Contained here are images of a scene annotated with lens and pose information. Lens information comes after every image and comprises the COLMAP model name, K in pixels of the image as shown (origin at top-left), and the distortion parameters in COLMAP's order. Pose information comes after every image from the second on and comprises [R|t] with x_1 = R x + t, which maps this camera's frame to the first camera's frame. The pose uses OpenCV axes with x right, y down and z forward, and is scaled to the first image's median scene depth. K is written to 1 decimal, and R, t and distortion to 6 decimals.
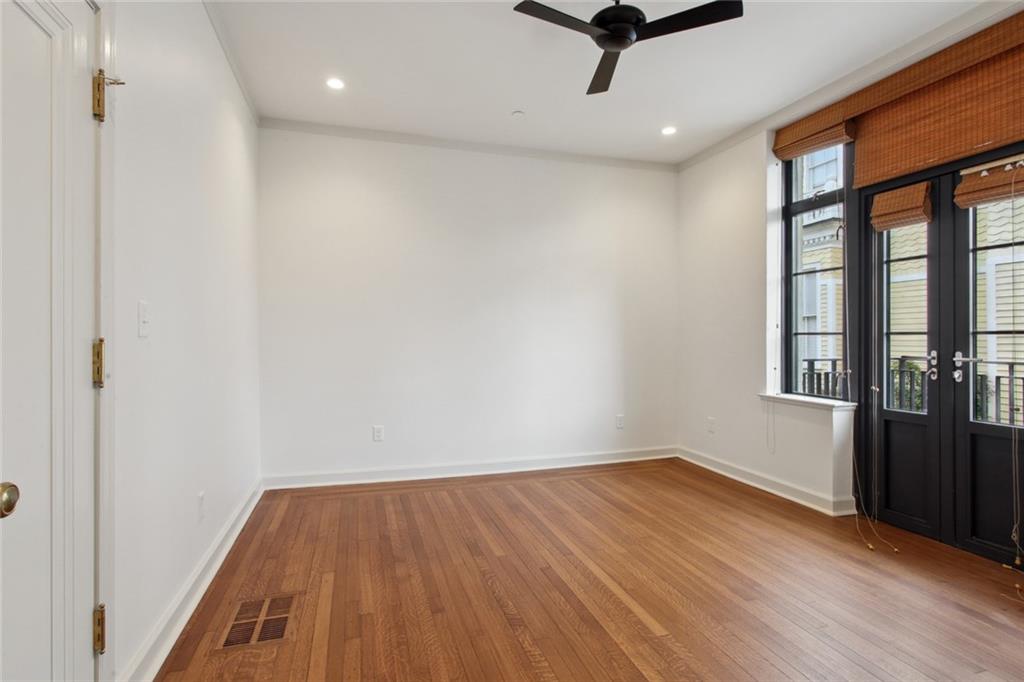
lens RADIAL K [[503.7, 0, 506.0], [0, 503.7, 340.8], [0, 0, 1]] dist [-0.002518, 0.001058]
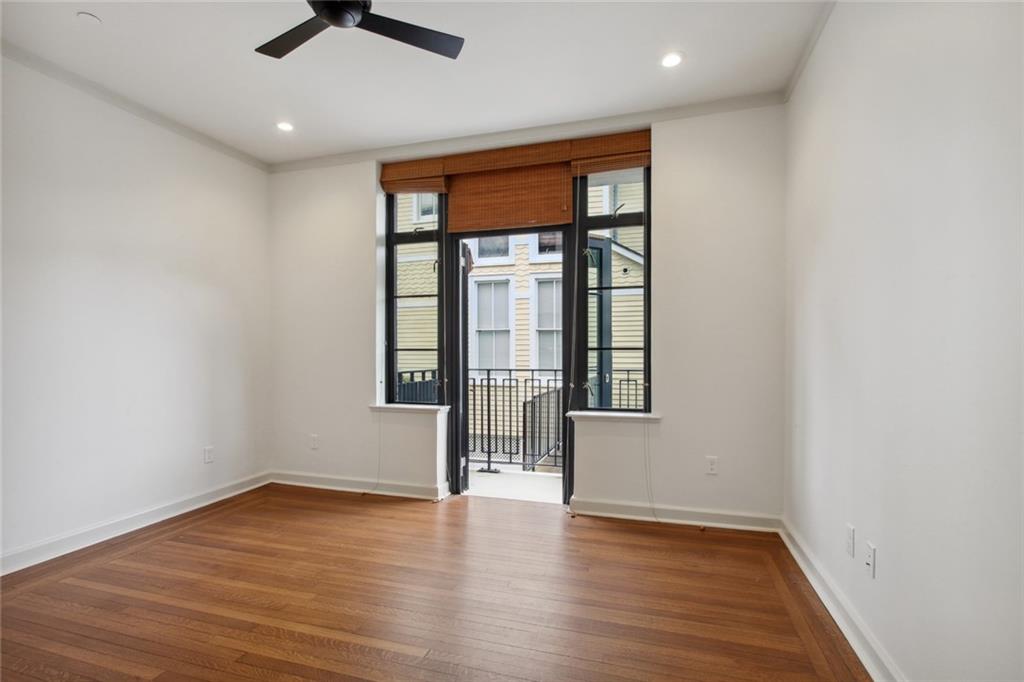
lens RADIAL K [[492.3, 0, 512.0], [0, 492.3, 363.4], [0, 0, 1]] dist [-0.003073, 0.000058]
pose [[0.565325, -0.021469, 0.824589, -0.215472], [0.007510, 0.999754, 0.020880, -0.004946], [-0.824834, -0.005611, 0.565347, 0.178549]]
